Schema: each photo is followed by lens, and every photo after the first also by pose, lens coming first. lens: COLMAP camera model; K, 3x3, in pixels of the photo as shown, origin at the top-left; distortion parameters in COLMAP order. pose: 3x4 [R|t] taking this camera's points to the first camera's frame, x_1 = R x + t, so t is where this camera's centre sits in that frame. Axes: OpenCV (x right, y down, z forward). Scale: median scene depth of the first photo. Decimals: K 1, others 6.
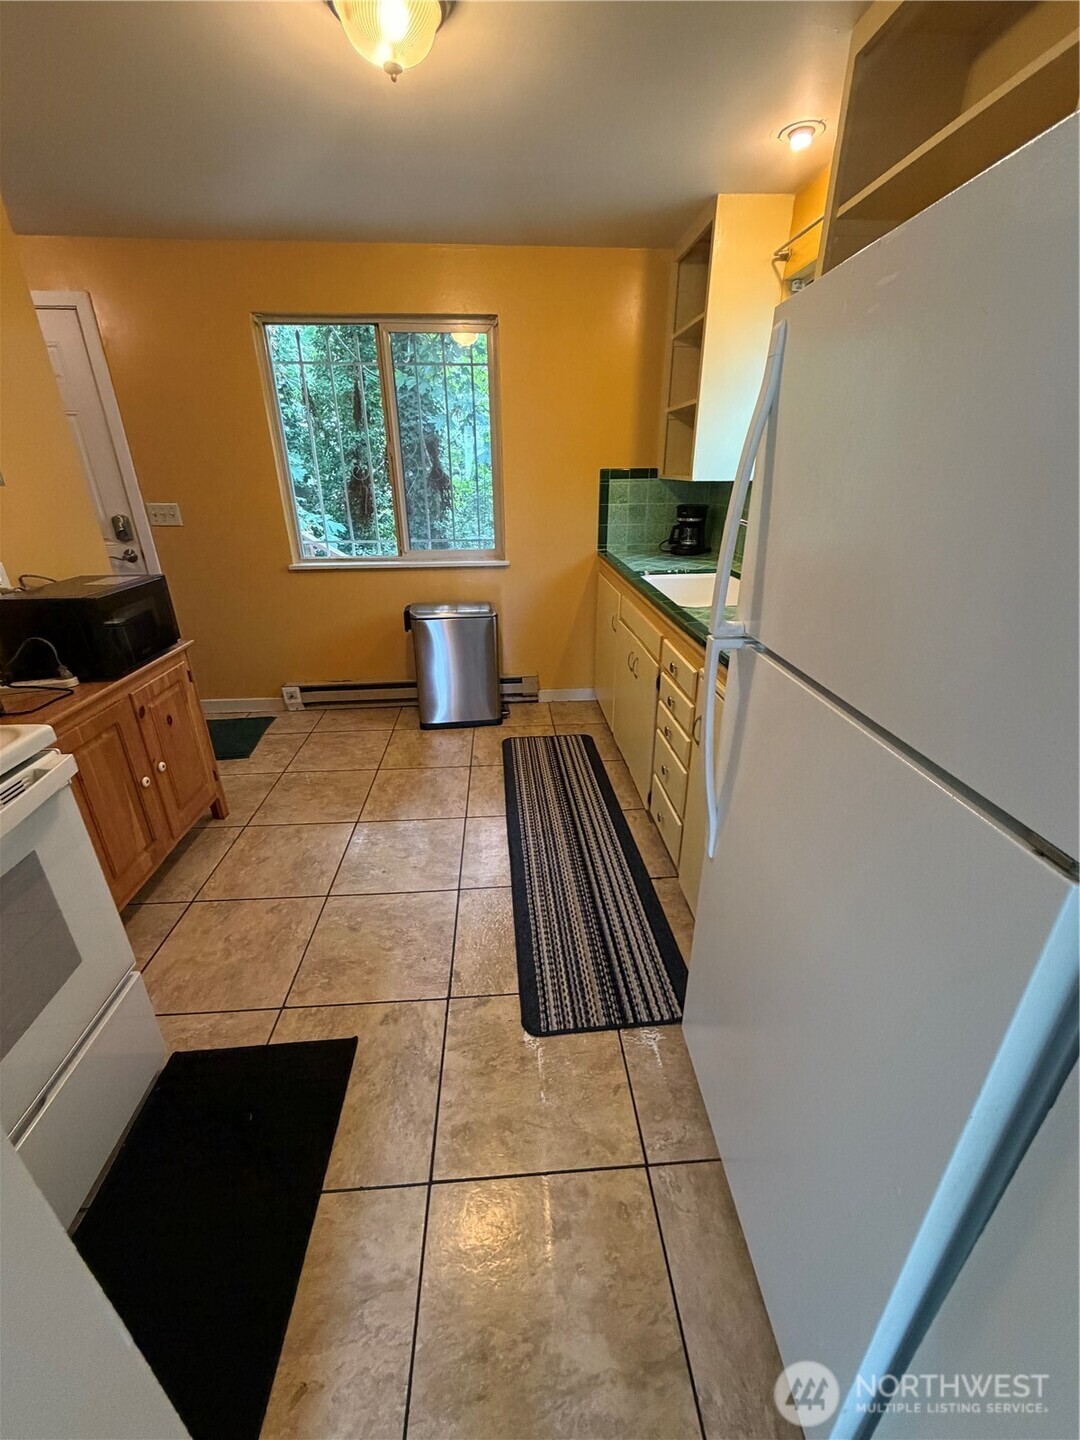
lens RADIAL K [[575.0, 0, 539.8], [0, 575.0, 714.2], [0, 0, 1]] dist [0.001396, 0.000190]
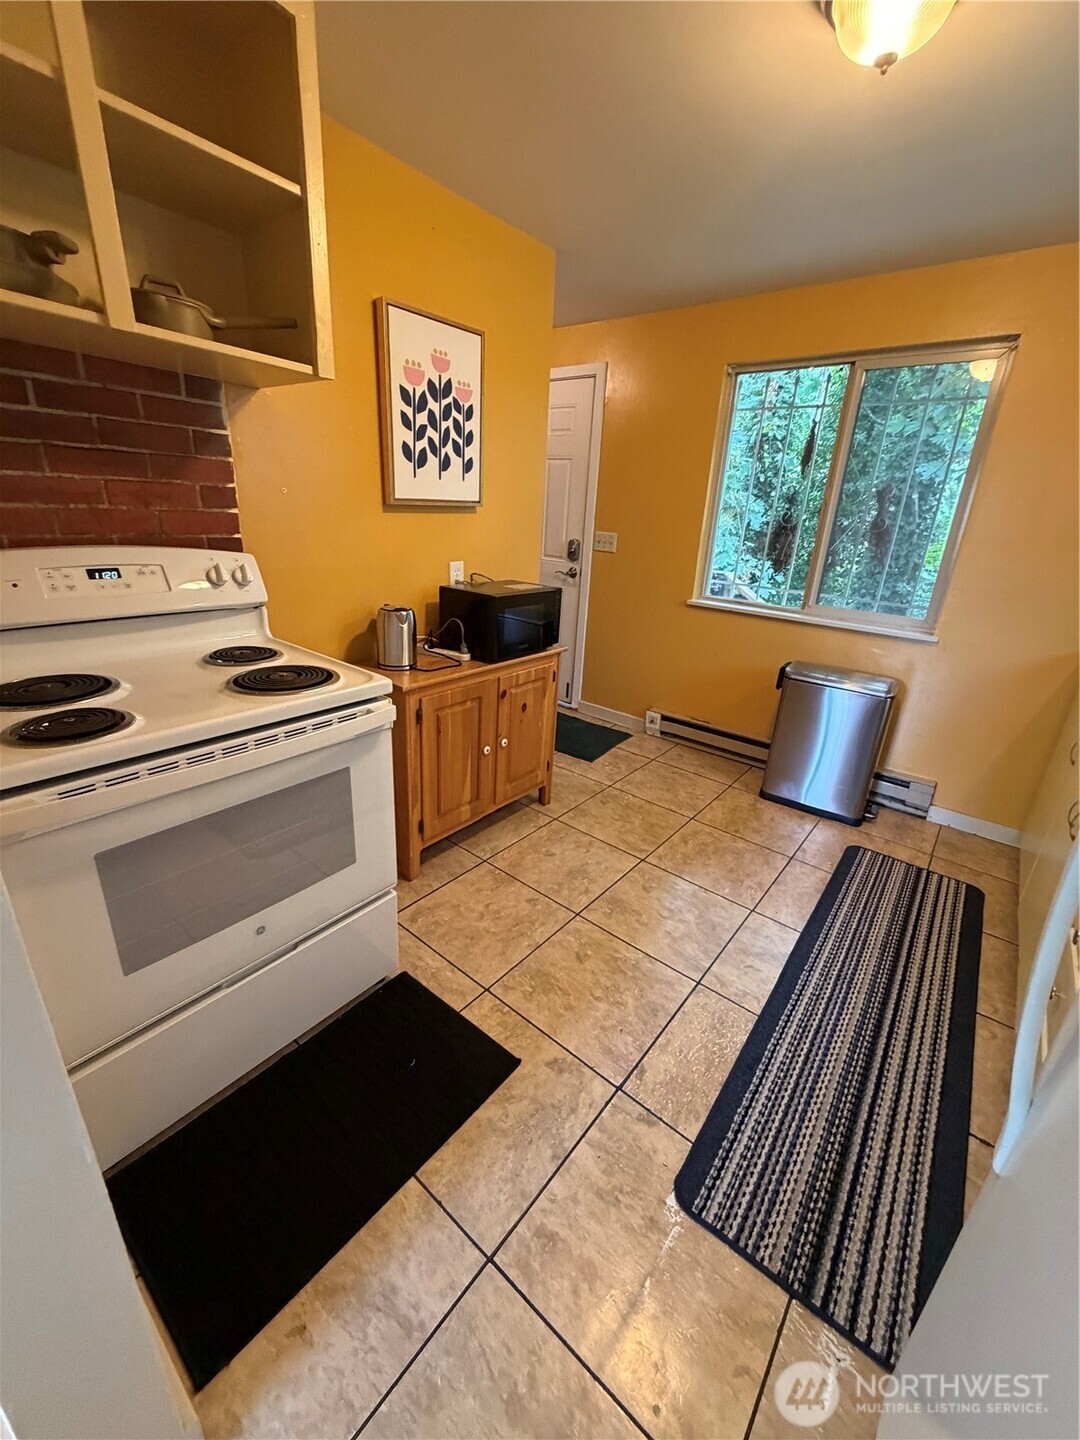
lens RADIAL K [[575.0, 0, 540.1], [0, 575.0, 714.3], [0, 0, 1]] dist [0.001396, 0.000190]
pose [[0.728550, 0.276680, -0.626628, 0.114003], [-0.322541, 0.945600, 0.042515, -0.036117], [0.604302, 0.171139, 0.778158, 0.111190]]
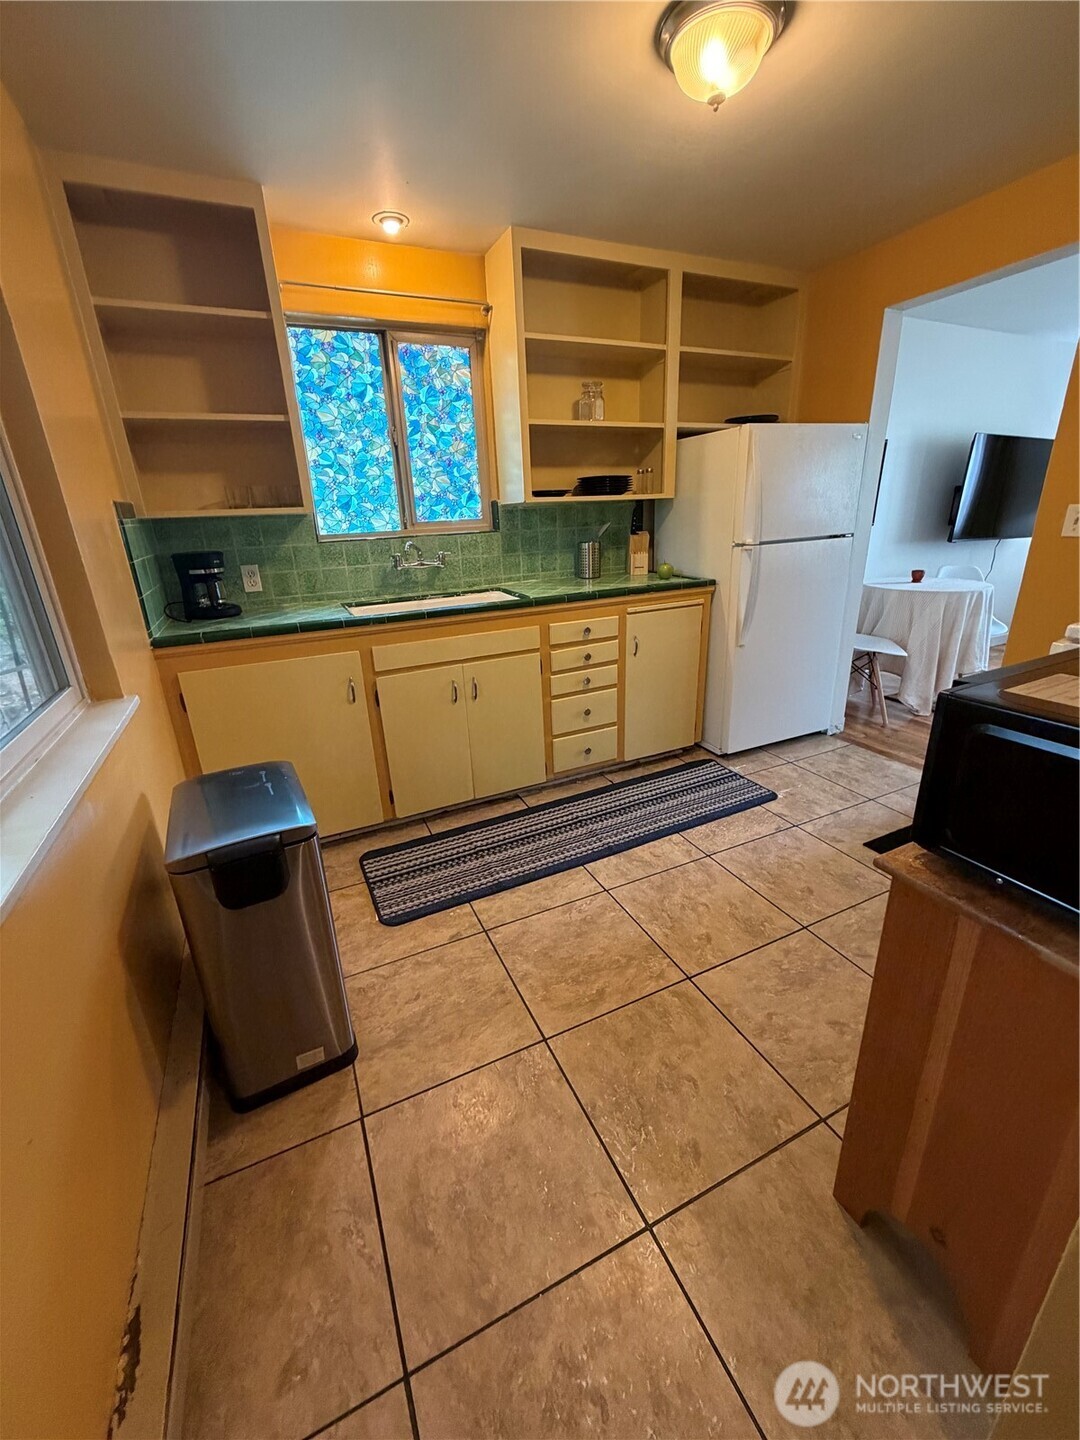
lens RADIAL K [[575.0, 0, 533.2], [0, 575.0, 719.2], [0, 0, 1]] dist [0.001396, 0.000190]
pose [[-0.353414, -0.303440, 0.884886, -0.894506], [0.407094, 0.801775, 0.437529, -0.508040], [-0.842242, 0.514861, -0.159830, 1.294608]]
